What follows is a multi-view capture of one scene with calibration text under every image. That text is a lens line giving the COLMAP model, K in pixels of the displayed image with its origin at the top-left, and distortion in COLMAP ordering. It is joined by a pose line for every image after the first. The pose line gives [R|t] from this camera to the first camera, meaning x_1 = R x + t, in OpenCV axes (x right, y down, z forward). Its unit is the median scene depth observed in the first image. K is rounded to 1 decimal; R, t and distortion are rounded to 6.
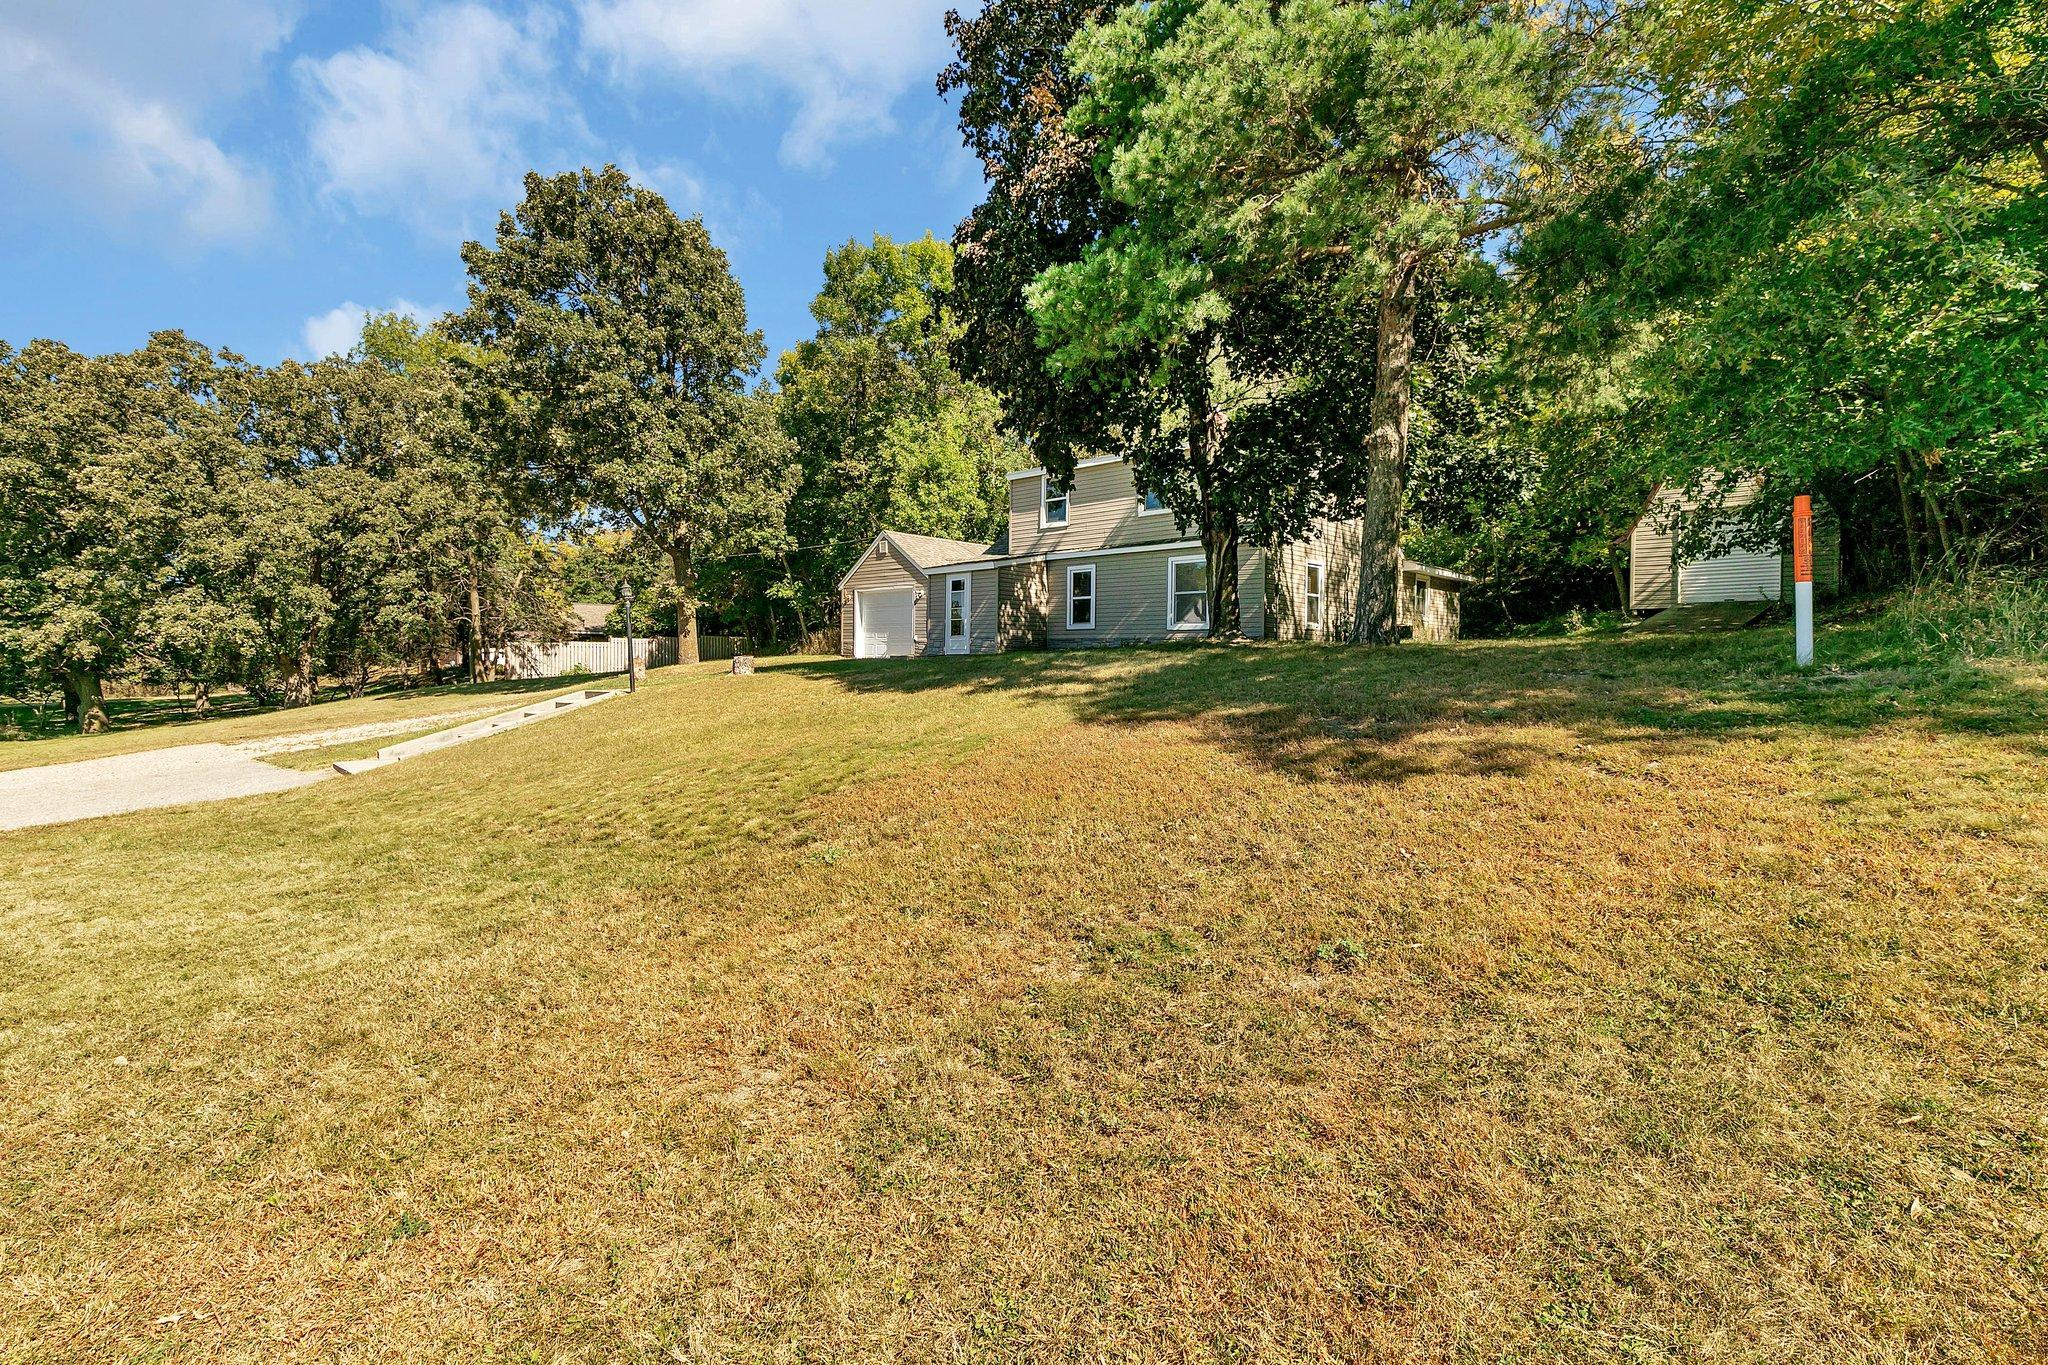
lens RADIAL K [[938.3, 0, 1020.8], [0, 938.3, 682.9], [0, 0, 1]] dist [0.003941, -0.000004]
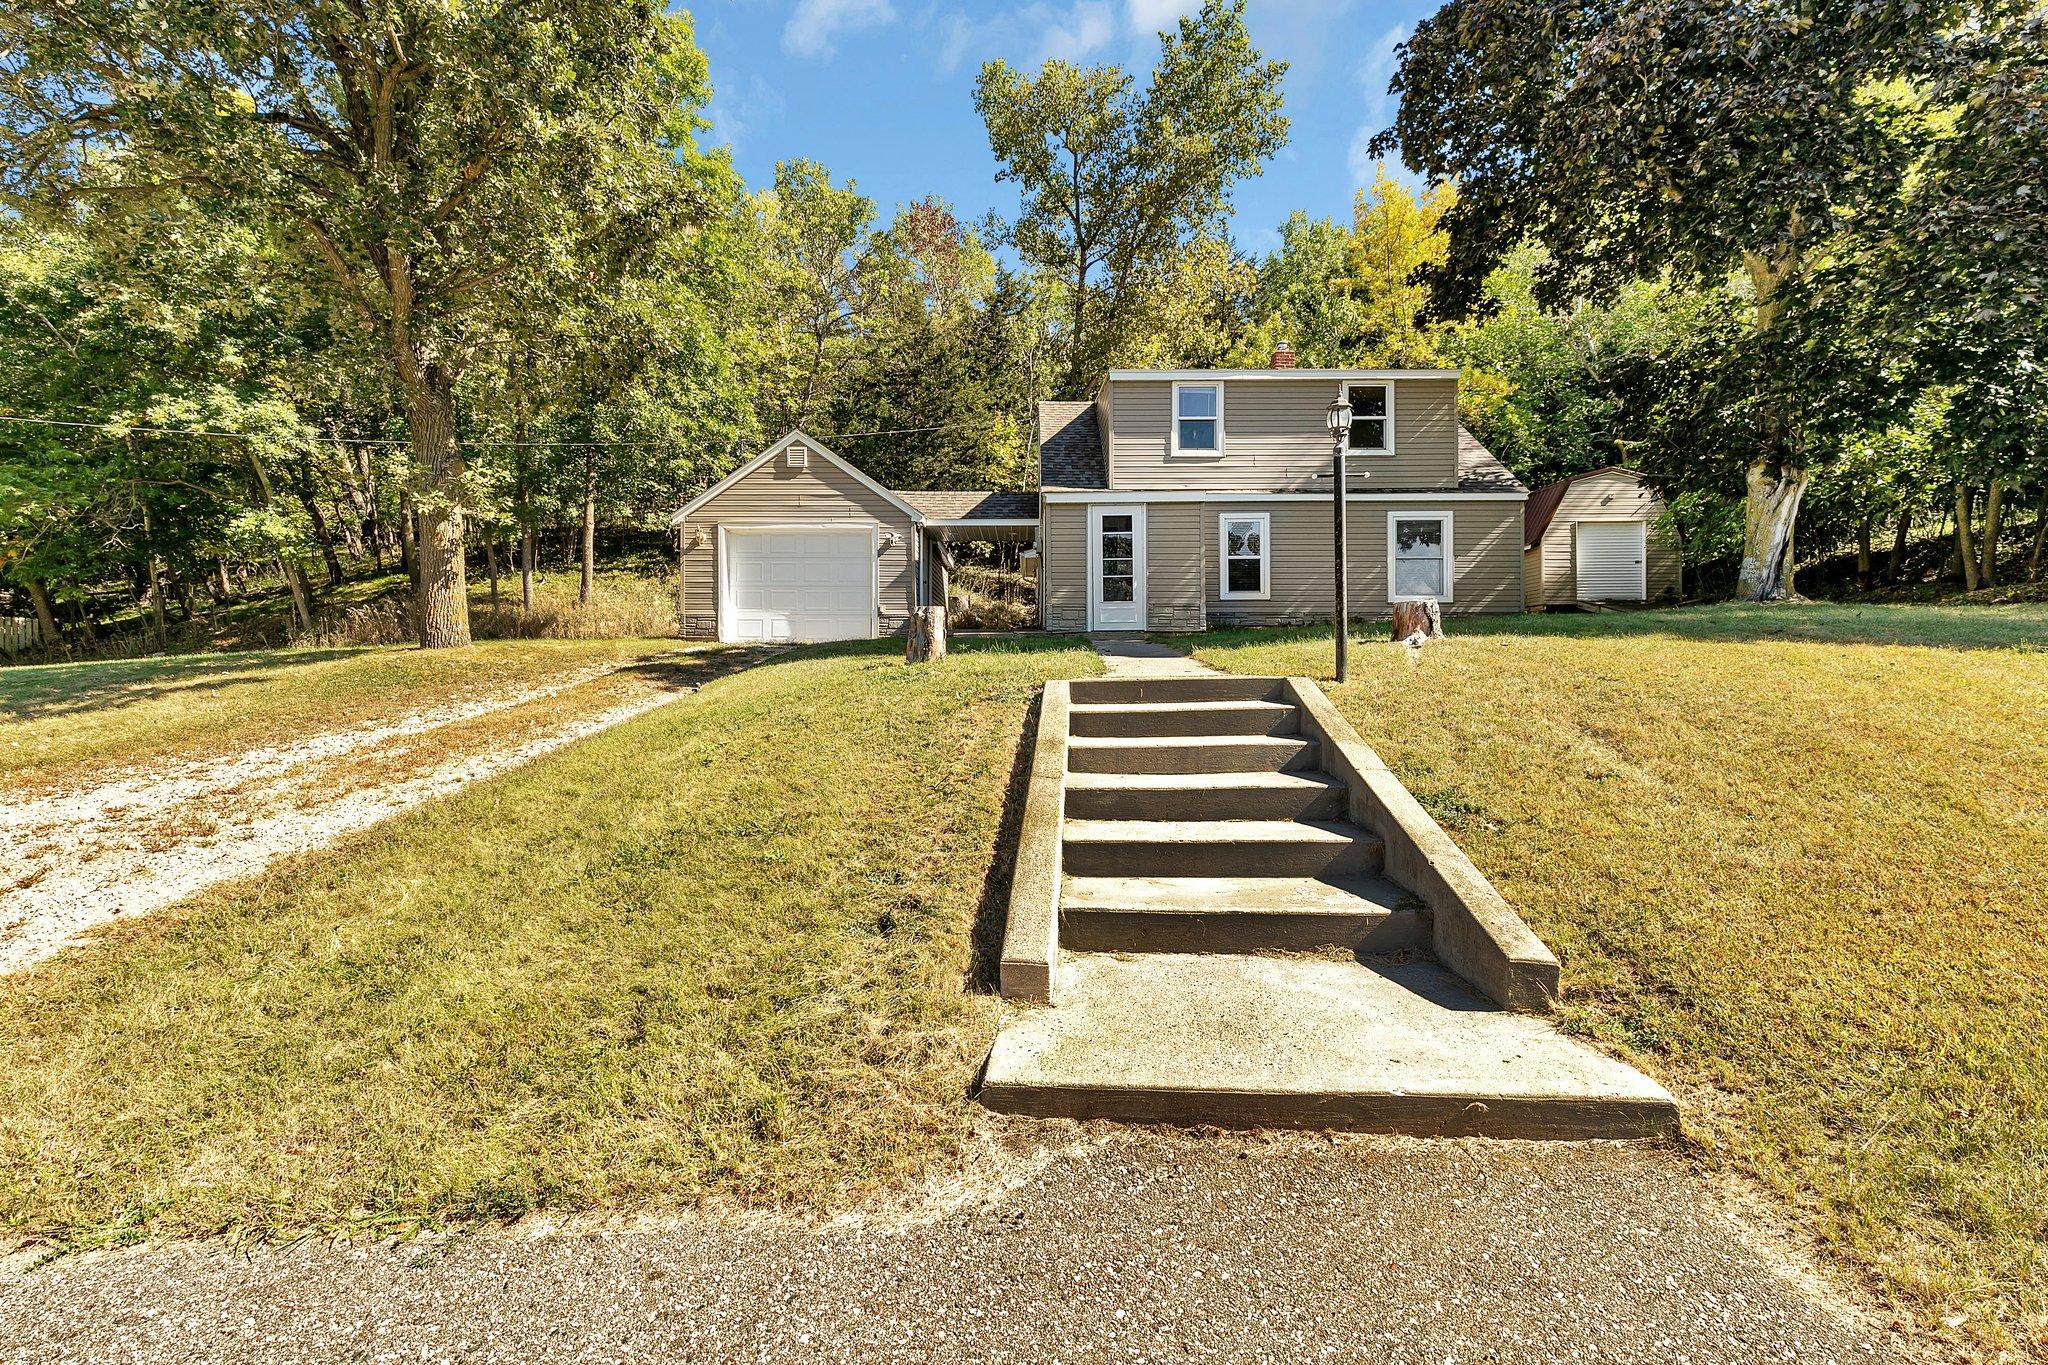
lens RADIAL K [[938.3, 0, 1020.8], [0, 938.3, 682.9], [0, 0, 1]] dist [0.003941, -0.000004]
pose [[0.721700, -0.015460, 0.692034, -0.558641], [0.025870, 0.999655, -0.004647, 0.007346], [-0.691723, 0.021256, 0.721850, 0.570572]]
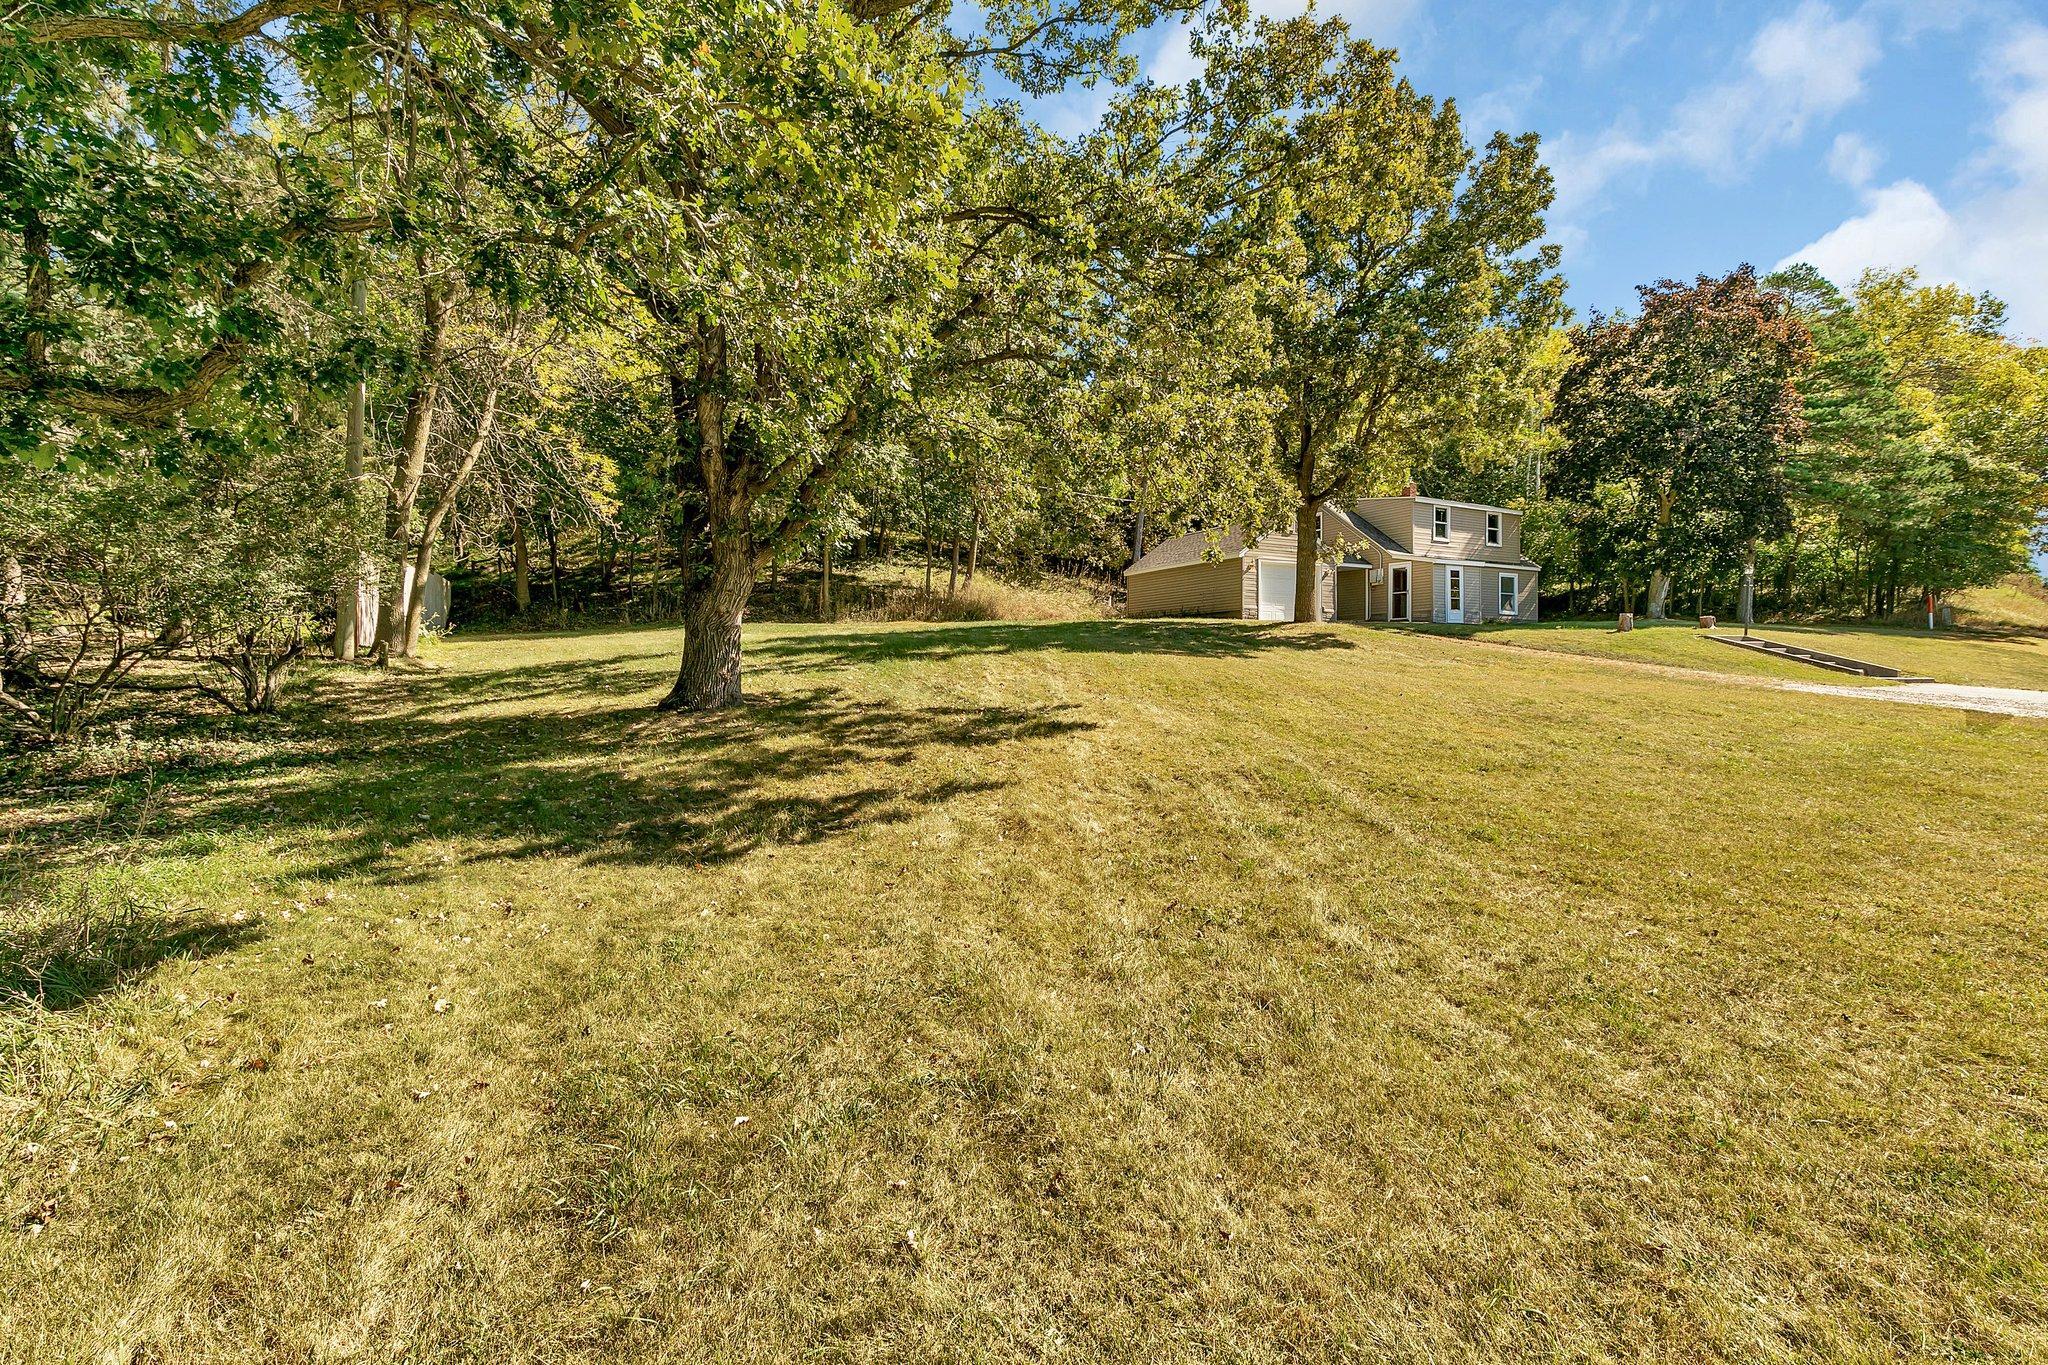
lens RADIAL K [[938.3, 0, 1020.8], [0, 938.3, 682.9], [0, 0, 1]] dist [0.003941, -0.000004]
pose [[0.296130, -0.019759, 0.954943, -1.604996], [0.022376, 0.999655, 0.013745, 0.026605], [-0.954886, 0.017298, 0.296470, 1.191796]]
